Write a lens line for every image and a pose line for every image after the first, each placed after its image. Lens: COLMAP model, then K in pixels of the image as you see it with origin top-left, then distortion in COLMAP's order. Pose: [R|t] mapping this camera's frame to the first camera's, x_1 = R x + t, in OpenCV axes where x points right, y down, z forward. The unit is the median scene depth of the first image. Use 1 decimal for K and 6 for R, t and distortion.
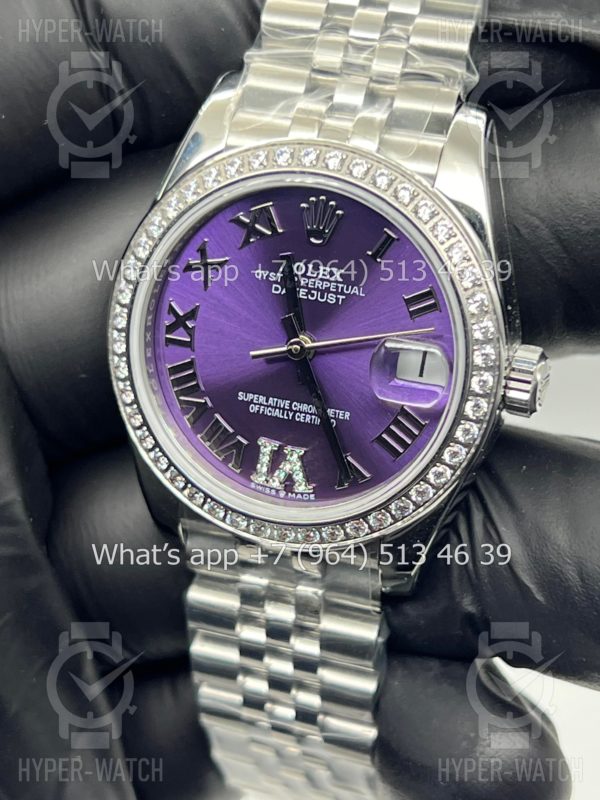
lens RADIAL K [[1860.2, 0, 300.0], [0, 1860.2, 400.0], [0, 0, 1]] dist [0.164271, 0.876281]
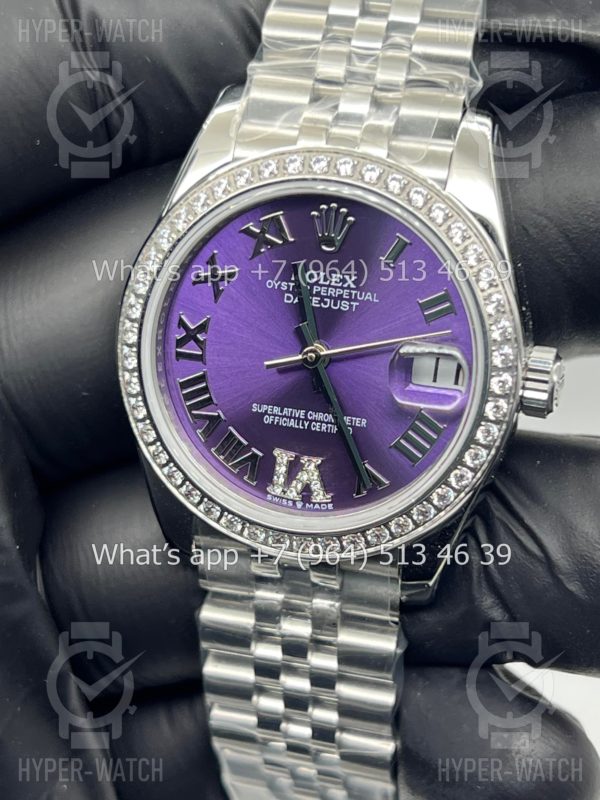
lens RADIAL K [[1860.2, 0, 300.0], [0, 1860.2, 400.0], [0, 0, 1]] dist [0.164271, 0.876281]
pose [[0.997818, -0.032204, 0.057642, -0.065480], [0.034409, 0.998698, -0.037672, 0.032417], [-0.056354, 0.039573, 0.997626, 0.006860]]
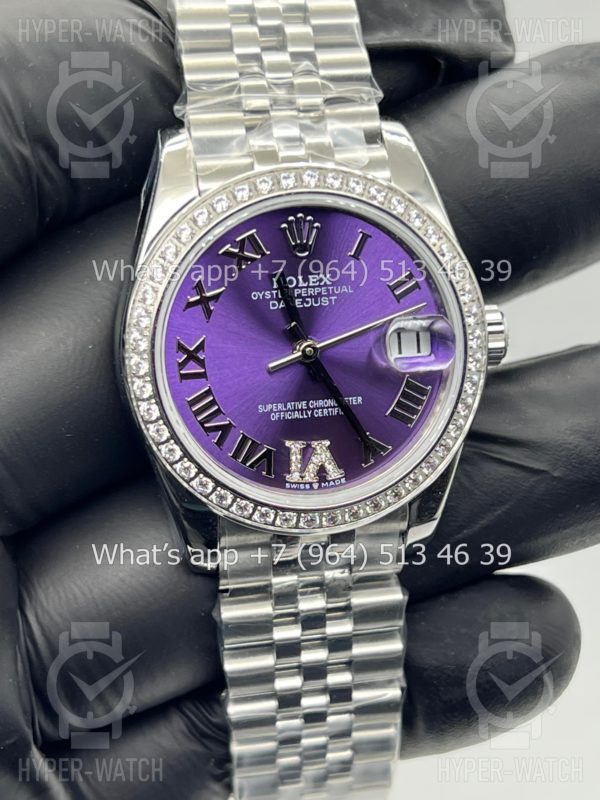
lens RADIAL K [[1860.2, 0, 300.0], [0, 1860.2, 400.0], [0, 0, 1]] dist [0.164271, 0.876281]
pose [[0.875286, -0.227558, 0.426722, -0.483493], [0.264314, 0.964028, -0.028071, 0.030165], [-0.404984, 0.137359, 0.903947, -0.002292]]
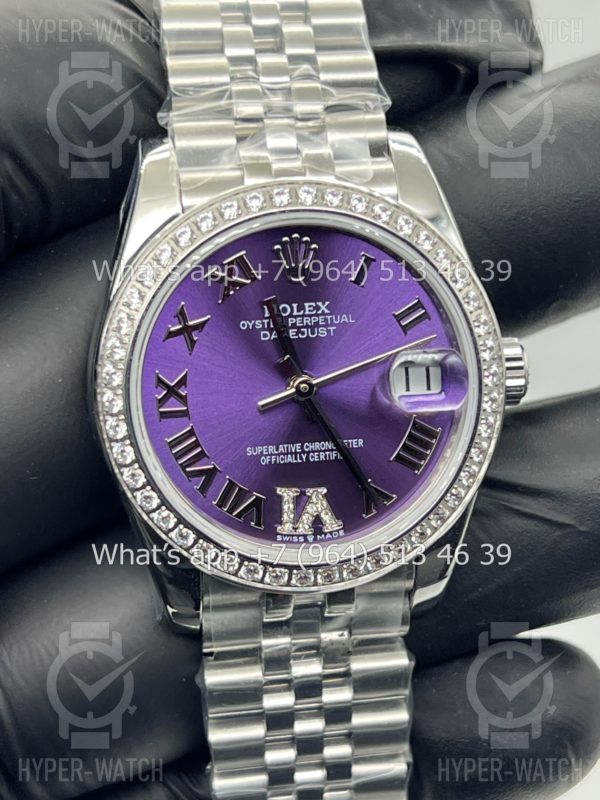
lens RADIAL K [[1860.2, 0, 300.0], [0, 1860.2, 400.0], [0, 0, 1]] dist [0.164271, 0.876281]
pose [[0.886801, -0.214168, 0.409531, -0.407858], [0.253755, 0.966260, -0.044169, 0.021921], [-0.386254, 0.143089, 0.911226, 0.093425]]
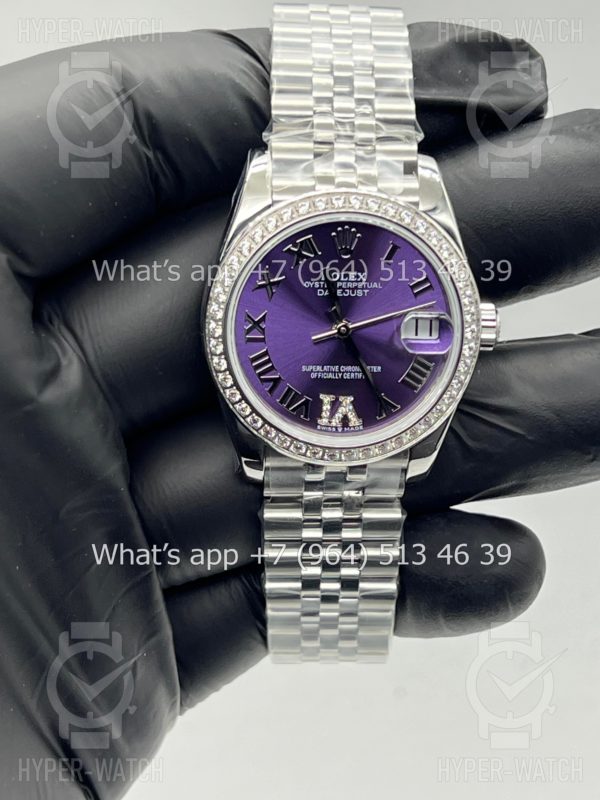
lens RADIAL K [[1860.2, 0, 300.0], [0, 1860.2, 400.0], [0, 0, 1]] dist [0.164271, 0.876281]
pose [[0.929369, -0.170298, 0.327524, -0.524181], [0.167416, 0.985184, 0.037197, -0.033068], [-0.329006, 0.020263, 0.944110, -0.386701]]
